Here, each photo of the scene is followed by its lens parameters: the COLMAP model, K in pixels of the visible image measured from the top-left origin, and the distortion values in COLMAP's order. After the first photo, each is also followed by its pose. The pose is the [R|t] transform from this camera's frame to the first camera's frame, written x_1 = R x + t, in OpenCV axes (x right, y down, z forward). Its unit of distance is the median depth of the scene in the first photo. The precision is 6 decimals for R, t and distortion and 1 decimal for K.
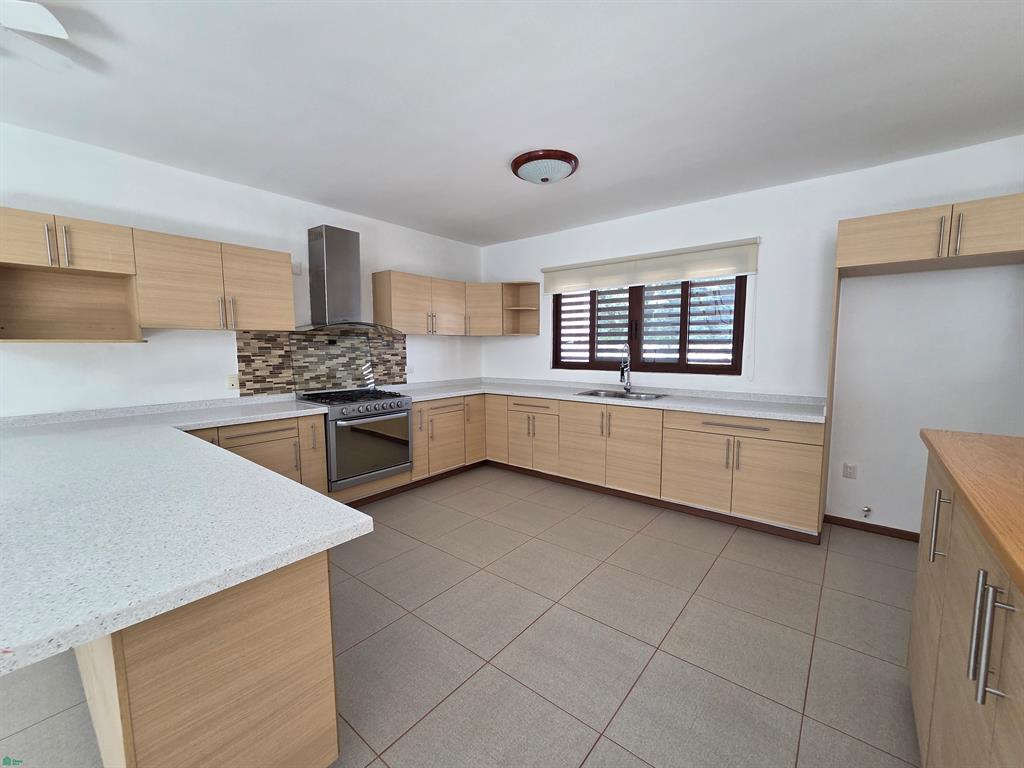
lens RADIAL K [[418.3, 0, 512.0], [0, 418.3, 384.0], [0, 0, 1]] dist [-0.000532, -0.000035]
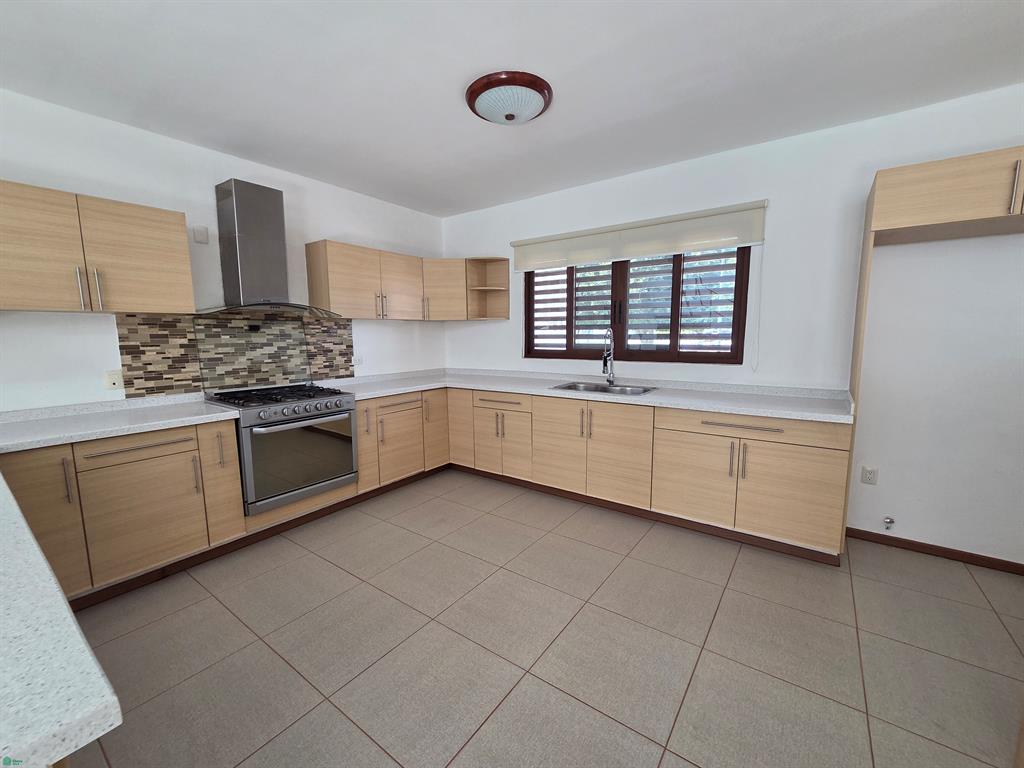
lens RADIAL K [[413.2, 0, 512.0], [0, 413.2, 384.0], [0, 0, 1]] dist [0.000090, -0.000070]
pose [[0.998394, -0.012195, 0.055317, 0.026946], [0.010393, 0.999409, 0.032758, -0.012996], [-0.055684, -0.032130, 0.997931, 0.169899]]
